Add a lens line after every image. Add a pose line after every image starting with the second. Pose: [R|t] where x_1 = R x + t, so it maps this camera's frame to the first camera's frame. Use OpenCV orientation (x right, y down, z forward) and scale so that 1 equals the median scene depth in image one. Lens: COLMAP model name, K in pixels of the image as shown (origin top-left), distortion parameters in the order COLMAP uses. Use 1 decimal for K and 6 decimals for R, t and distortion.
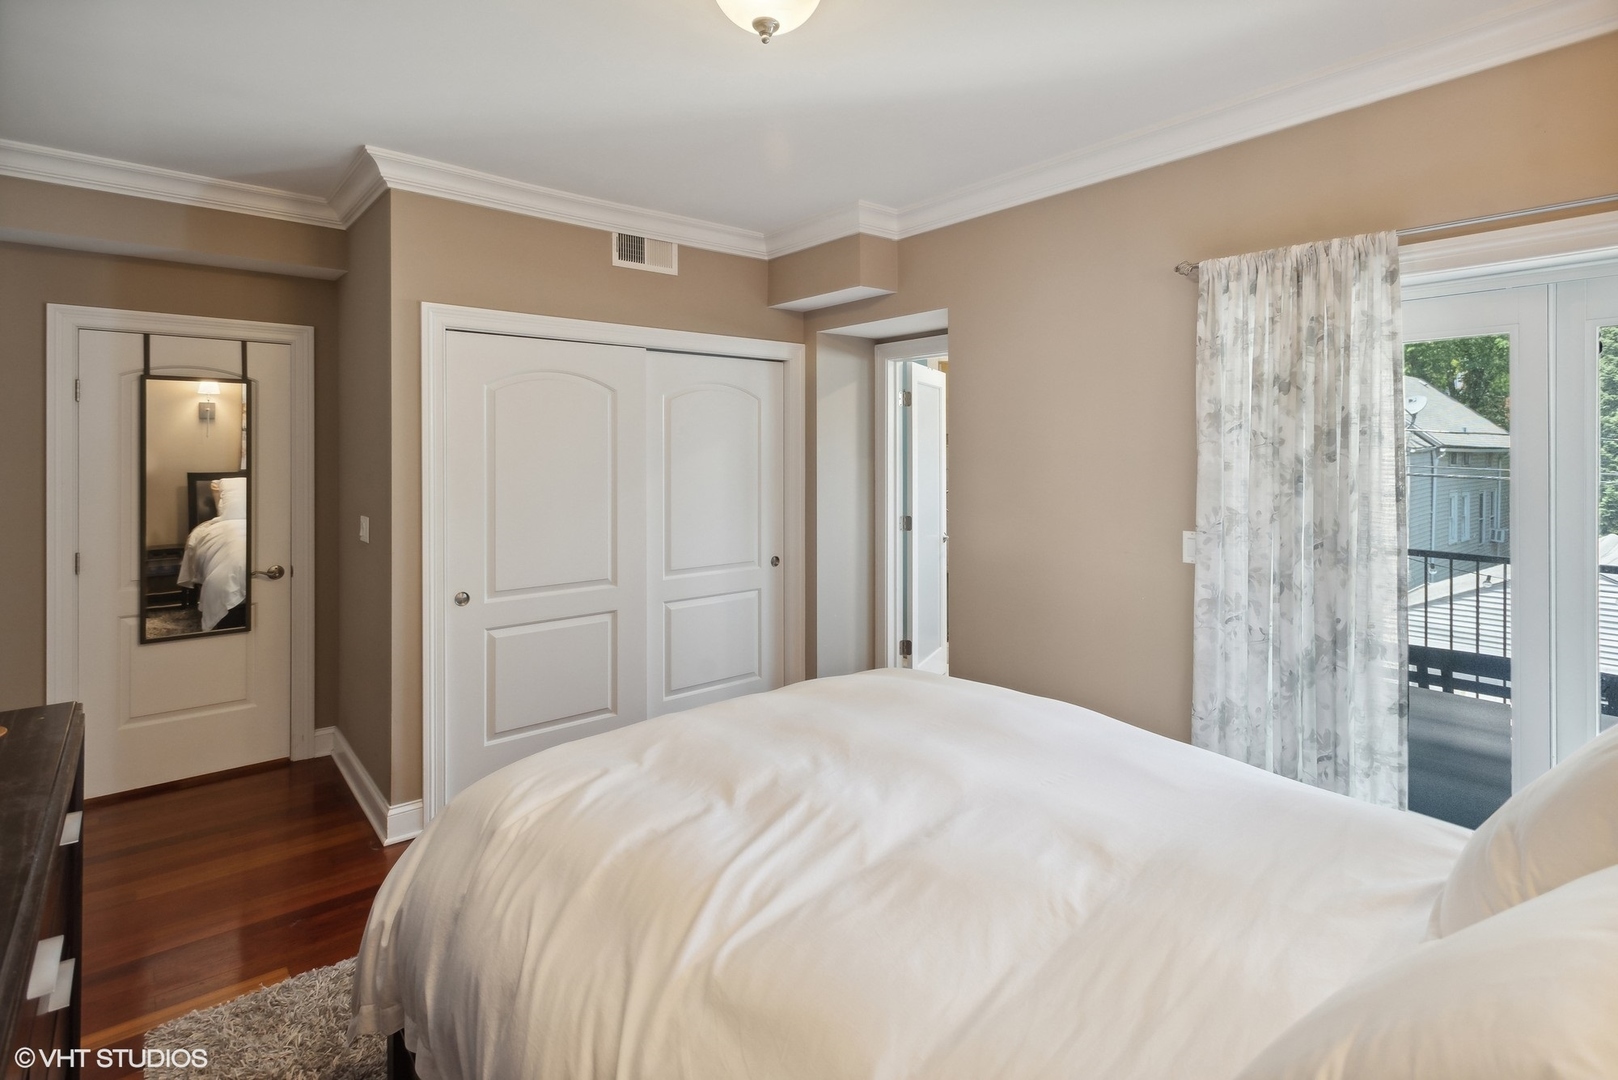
lens RADIAL K [[784.0, 0, 807.3], [0, 784.0, 457.8], [0, 0, 1]] dist [0.038381, 0.000131]
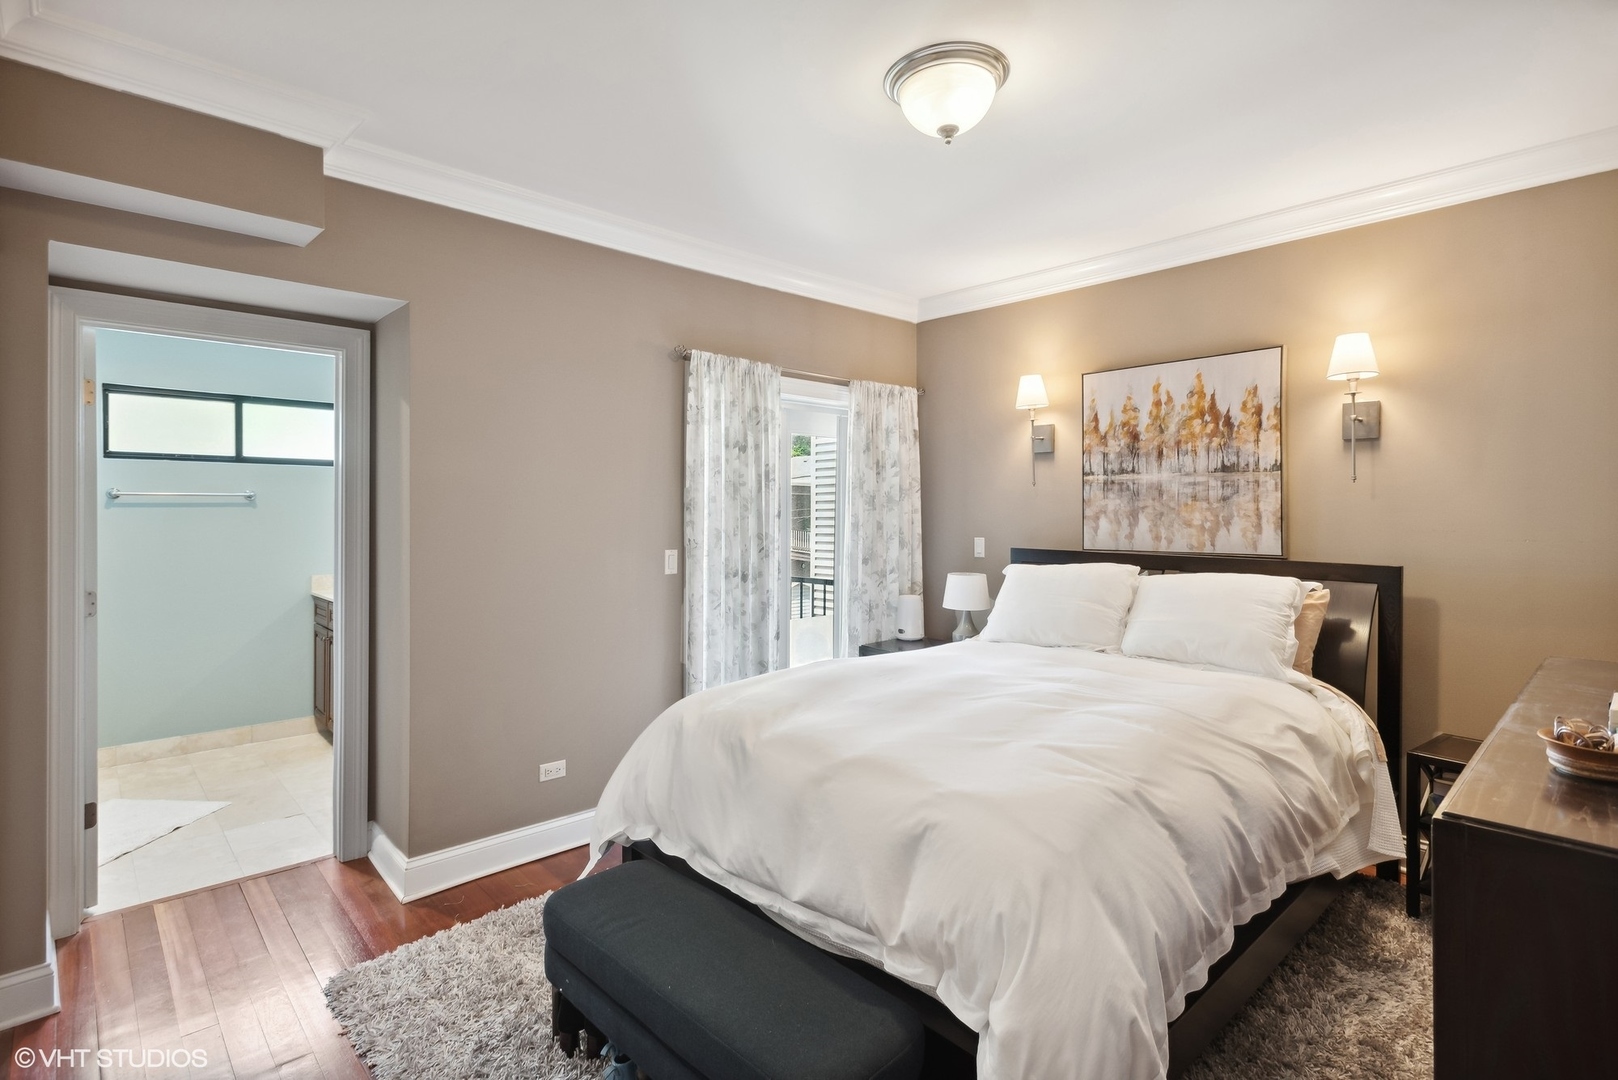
lens RADIAL K [[788.4, 0, 812.4], [0, 788.4, 505.9], [0, 0, 1]] dist [0.004567, 0.000378]
pose [[-0.056378, -0.000050, 0.998409, -0.926312], [-0.000074, 1.000000, 0.000046, 0.023259], [-0.998409, -0.000072, -0.056378, 0.923025]]
